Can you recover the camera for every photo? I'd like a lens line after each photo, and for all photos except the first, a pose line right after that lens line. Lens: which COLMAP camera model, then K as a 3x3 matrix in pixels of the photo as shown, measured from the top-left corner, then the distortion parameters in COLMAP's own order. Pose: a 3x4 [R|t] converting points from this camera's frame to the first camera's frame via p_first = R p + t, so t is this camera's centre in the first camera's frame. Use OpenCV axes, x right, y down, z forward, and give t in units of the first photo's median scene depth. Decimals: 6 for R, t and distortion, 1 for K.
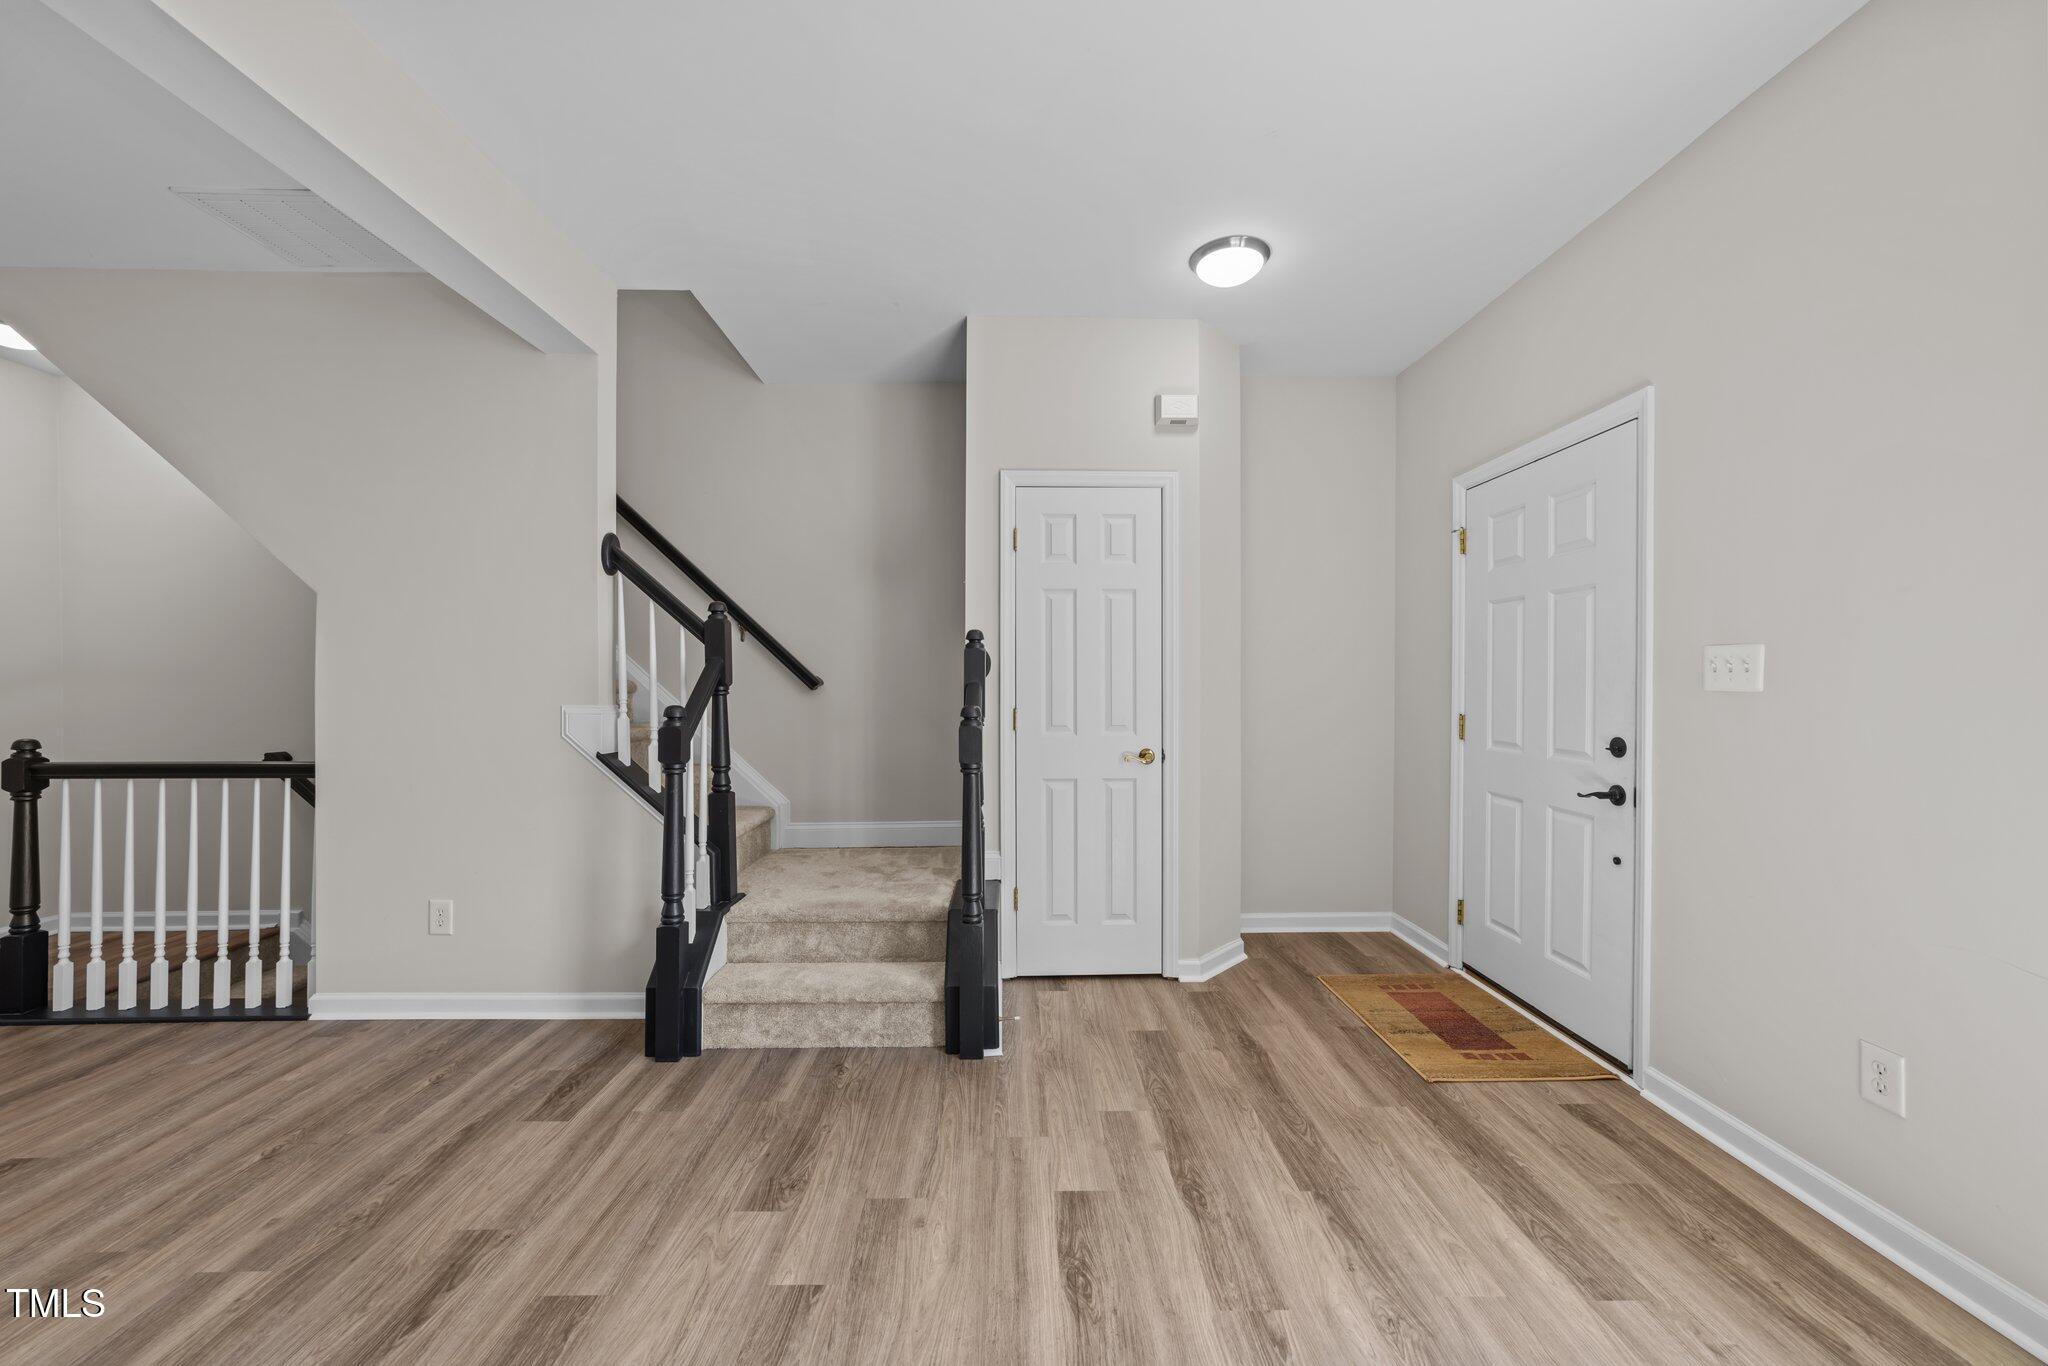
lens RADIAL K [[780.7, 0, 1029.1], [0, 780.7, 681.2], [0, 0, 1]] dist [-0.011310, 0.004907]
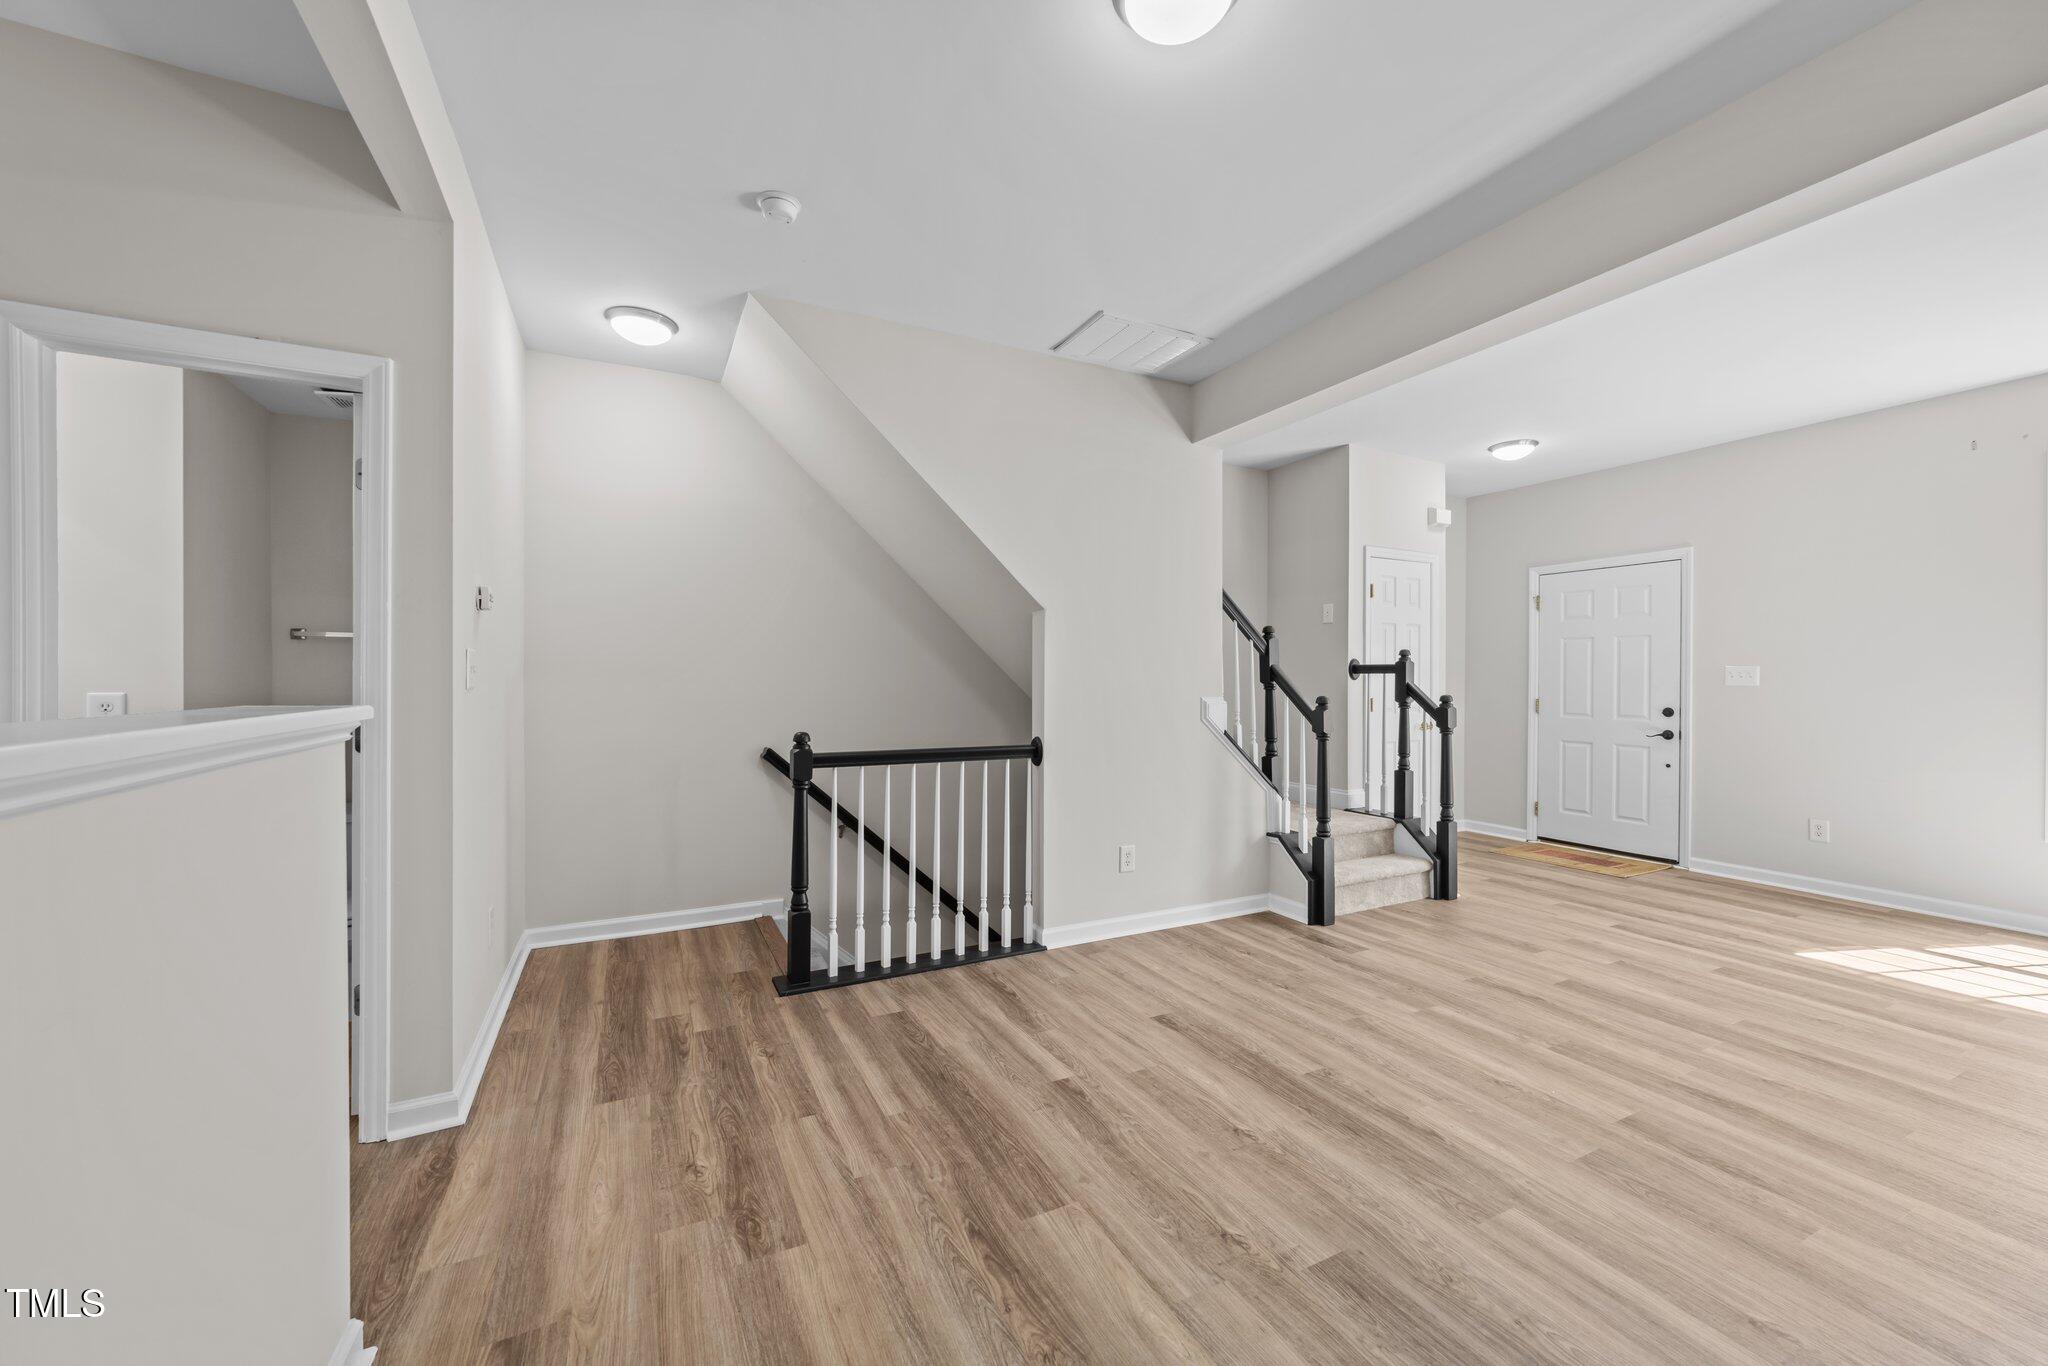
lens RADIAL K [[780.7, 0, 1028.0], [0, 780.7, 684.9], [0, 0, 1]] dist [-0.011310, 0.004907]
pose [[0.898545, -0.000724, 0.438882, -1.787643], [-0.002055, 0.999981, 0.005855, 0.001351], [-0.438877, -0.006163, 0.898526, -0.140595]]
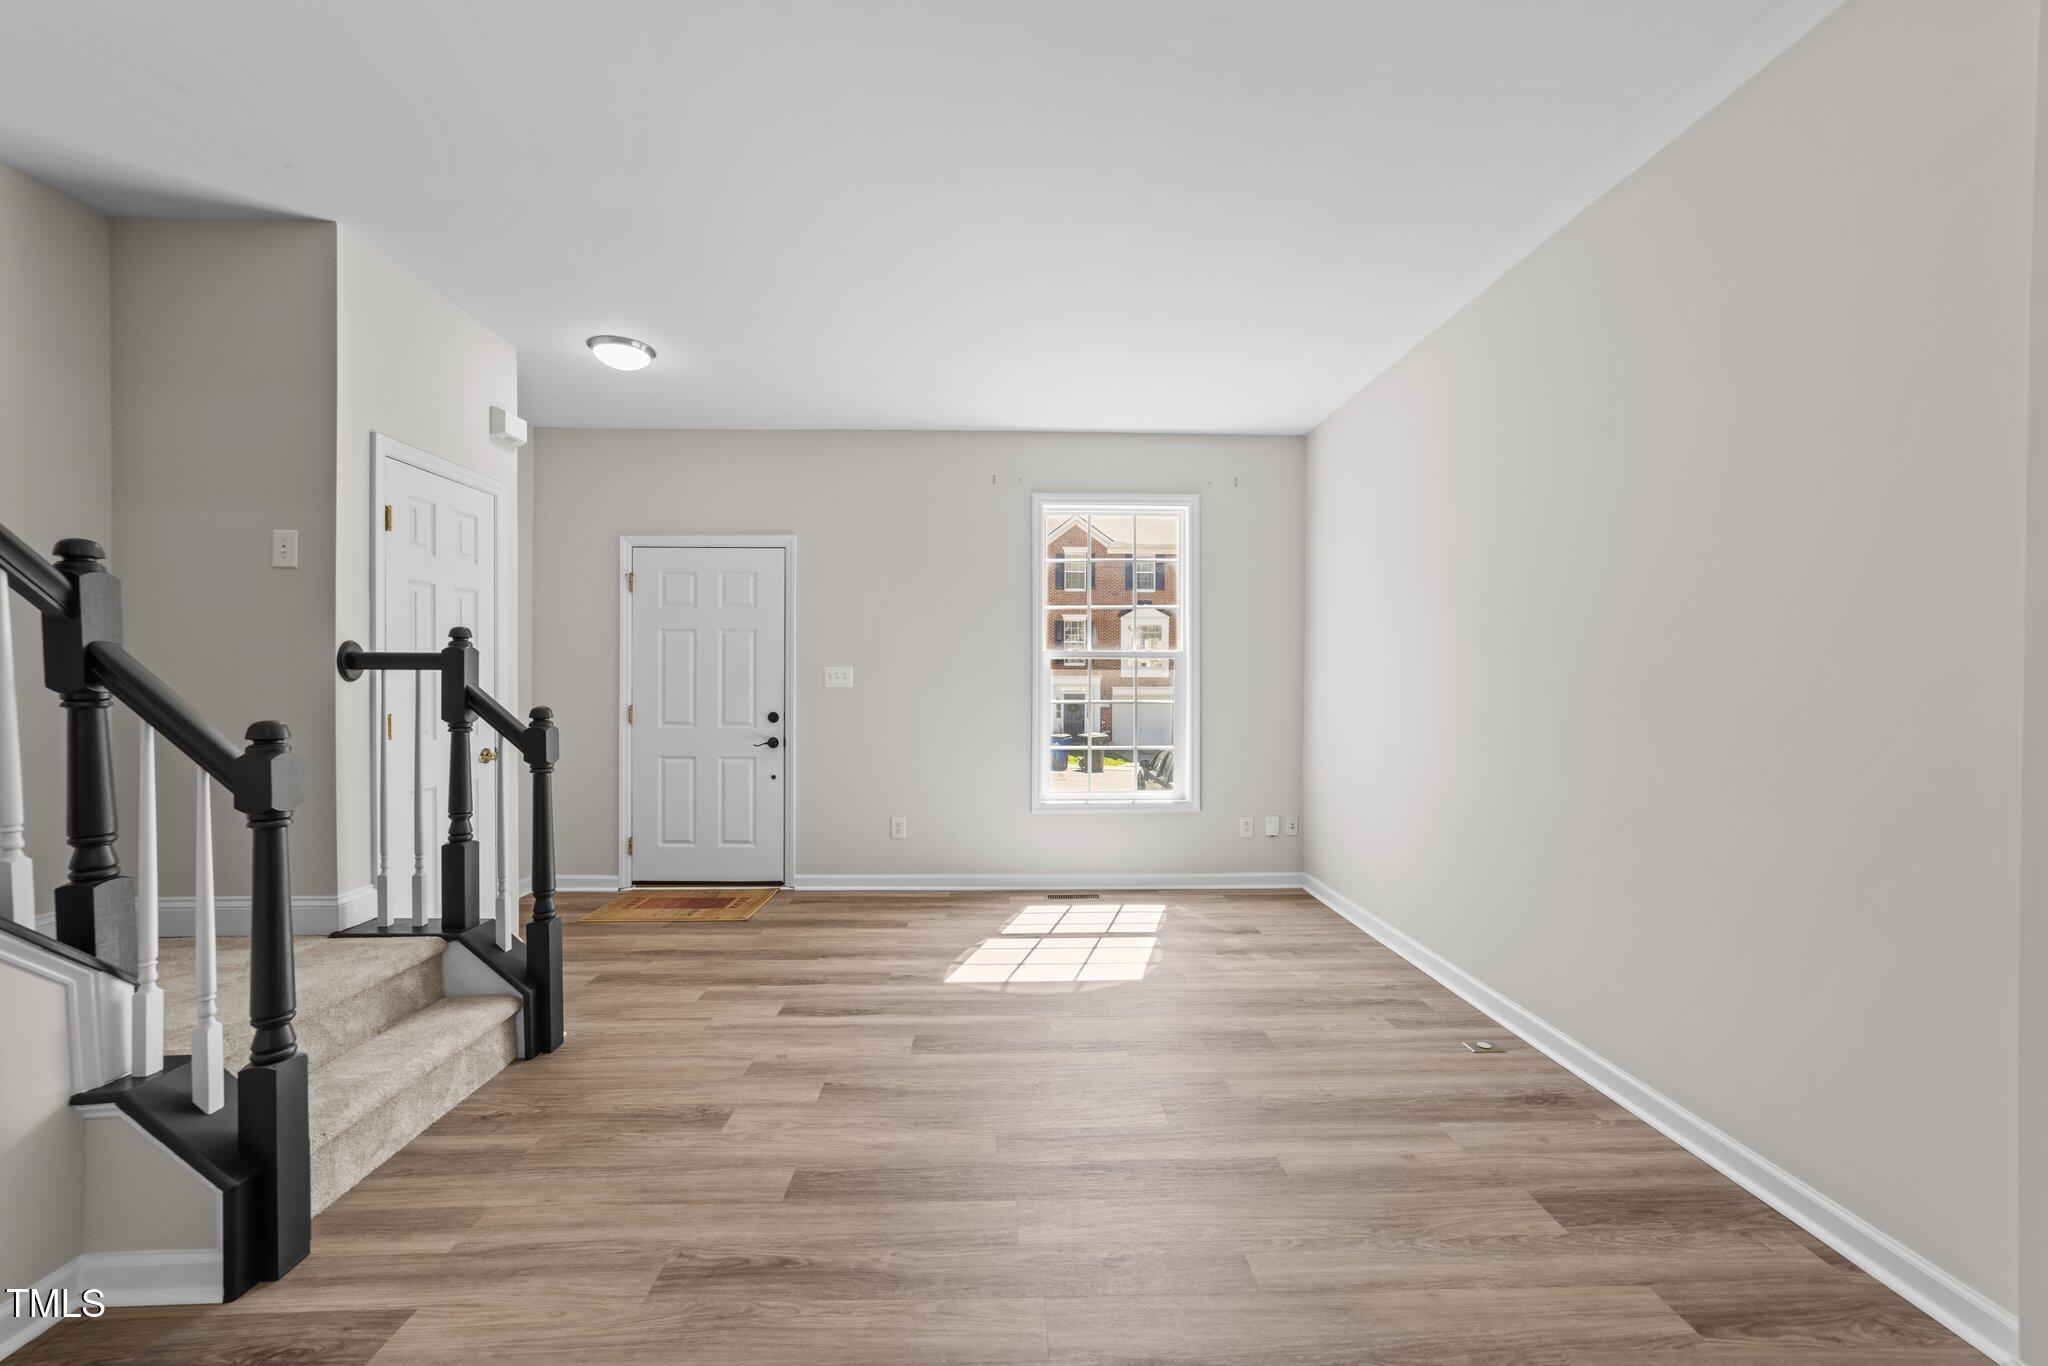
lens RADIAL K [[780.7, 0, 1021.5], [0, 780.7, 686.3], [0, 0, 1]] dist [-0.011310, 0.004907]
pose [[-0.007189, -0.004976, 0.999962, -1.181817], [-0.001921, 0.999986, 0.004962, -0.001569], [-0.999972, -0.001885, -0.007198, 0.417821]]
